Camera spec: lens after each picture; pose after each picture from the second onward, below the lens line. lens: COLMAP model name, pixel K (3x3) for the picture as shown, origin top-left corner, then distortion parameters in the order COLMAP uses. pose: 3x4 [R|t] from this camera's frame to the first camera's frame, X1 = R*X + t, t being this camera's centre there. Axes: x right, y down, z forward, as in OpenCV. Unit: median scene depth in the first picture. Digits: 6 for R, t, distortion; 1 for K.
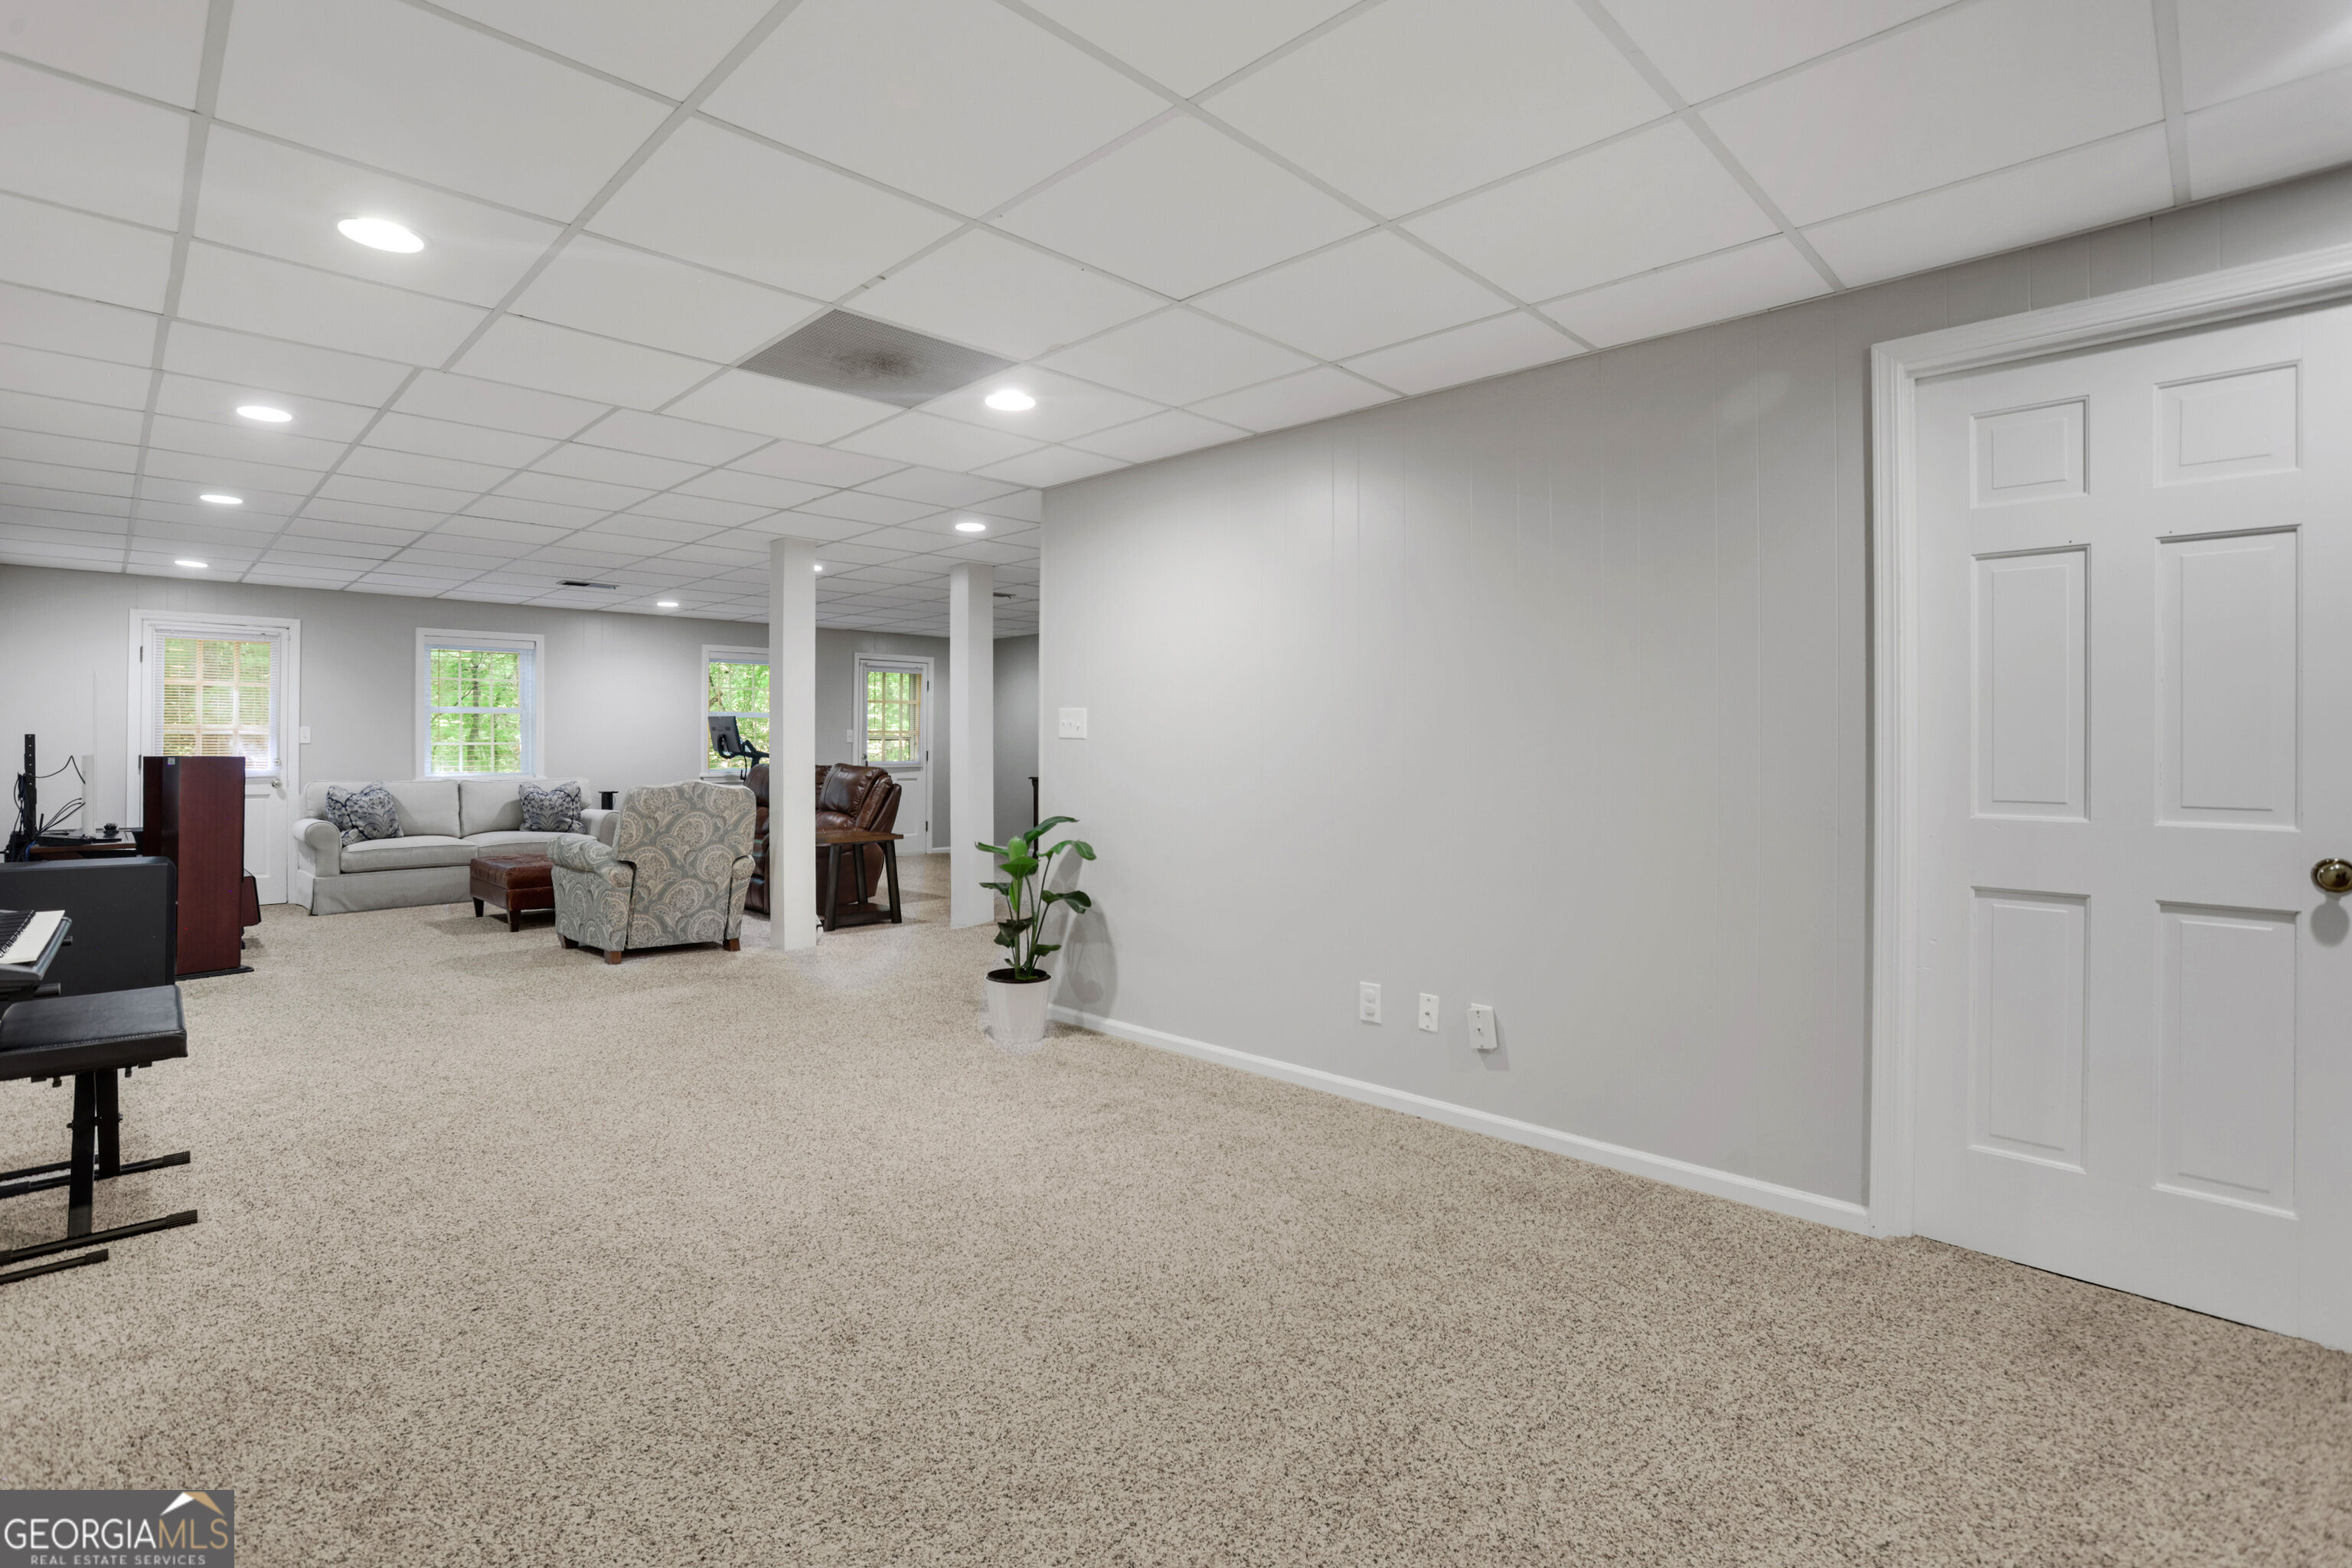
lens RADIAL K [[1097.1, 0, 1191.3], [0, 1097.1, 759.7], [0, 0, 1]] dist [-0.012225, 0.000990]
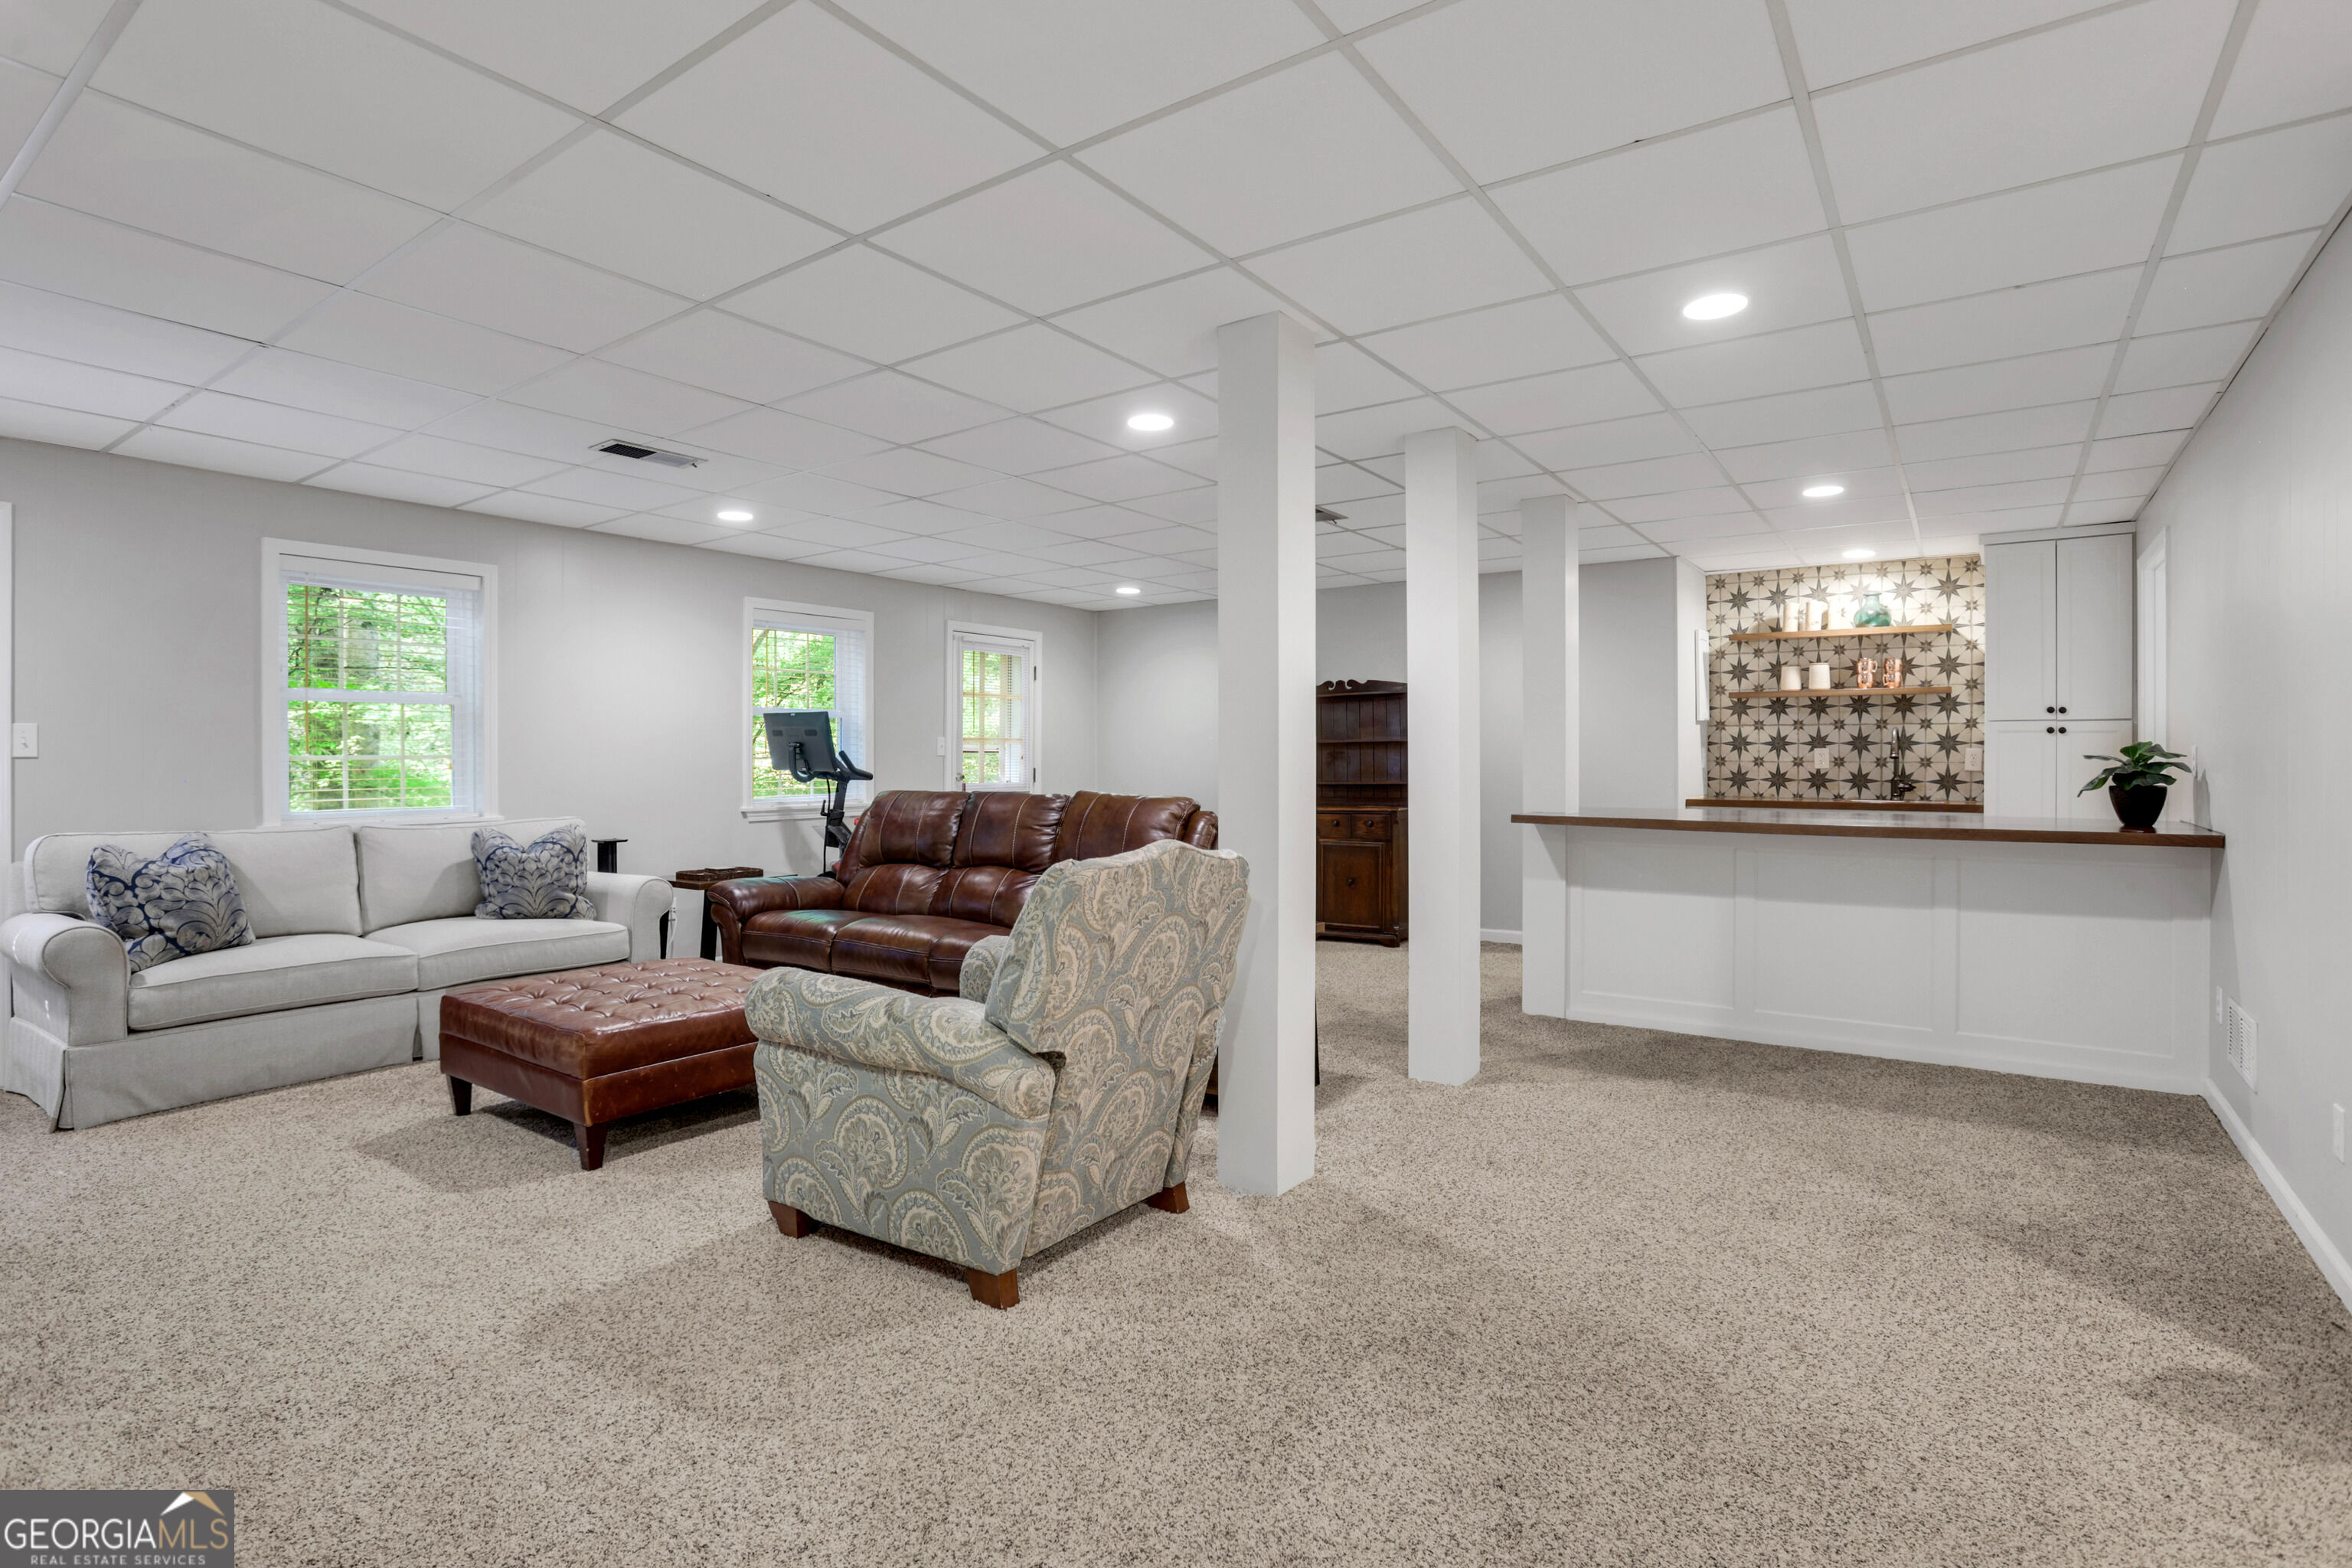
lens RADIAL K [[1097.1, 0, 1175.9], [0, 1097.1, 779.2], [0, 0, 1]] dist [-0.012225, 0.000990]
pose [[0.984954, -0.001528, 0.172808, -0.409608], [0.001005, 0.999995, 0.003113, -0.005742], [-0.172811, -0.002893, 0.984951, 0.454266]]
